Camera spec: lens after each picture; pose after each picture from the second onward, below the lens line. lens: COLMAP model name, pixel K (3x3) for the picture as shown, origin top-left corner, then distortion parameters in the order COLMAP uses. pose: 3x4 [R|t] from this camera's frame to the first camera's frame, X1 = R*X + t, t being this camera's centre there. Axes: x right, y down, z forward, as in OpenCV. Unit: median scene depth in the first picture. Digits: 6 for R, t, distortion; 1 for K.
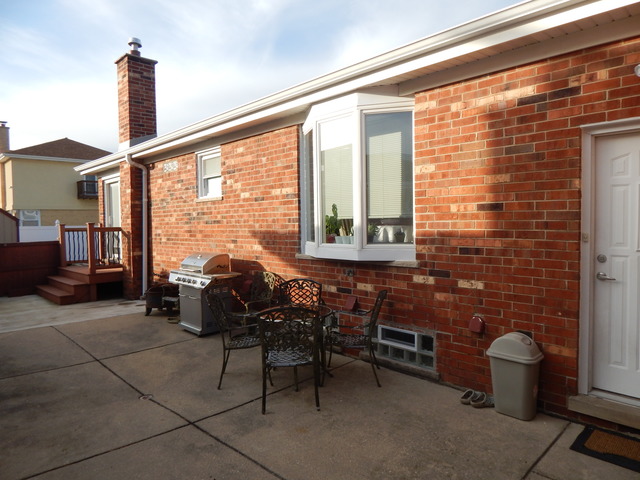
lens RADIAL K [[420.4, 0, 322.1], [0, 420.4, 240.3], [0, 0, 1]] dist [0.017114, -0.016225]
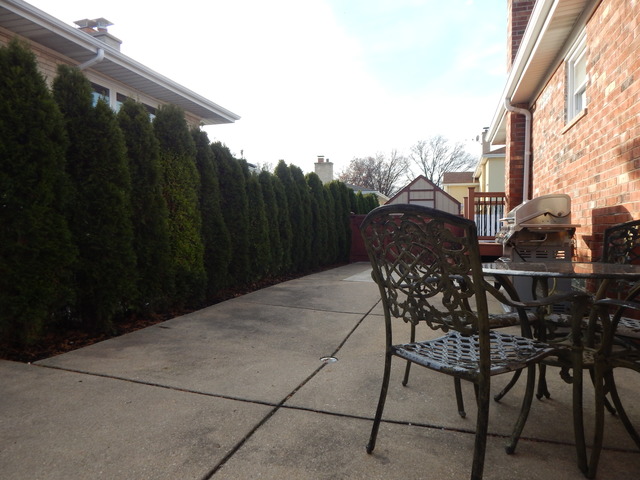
lens RADIAL K [[420.4, 0, 322.8], [0, 420.4, 235.5], [0, 0, 1]] dist [0.017114, -0.016225]
pose [[0.480980, 0.028409, -0.876271, 0.129938], [-0.051275, 0.998676, 0.004232, 0.105369], [0.875231, 0.042895, 0.481800, 0.422825]]
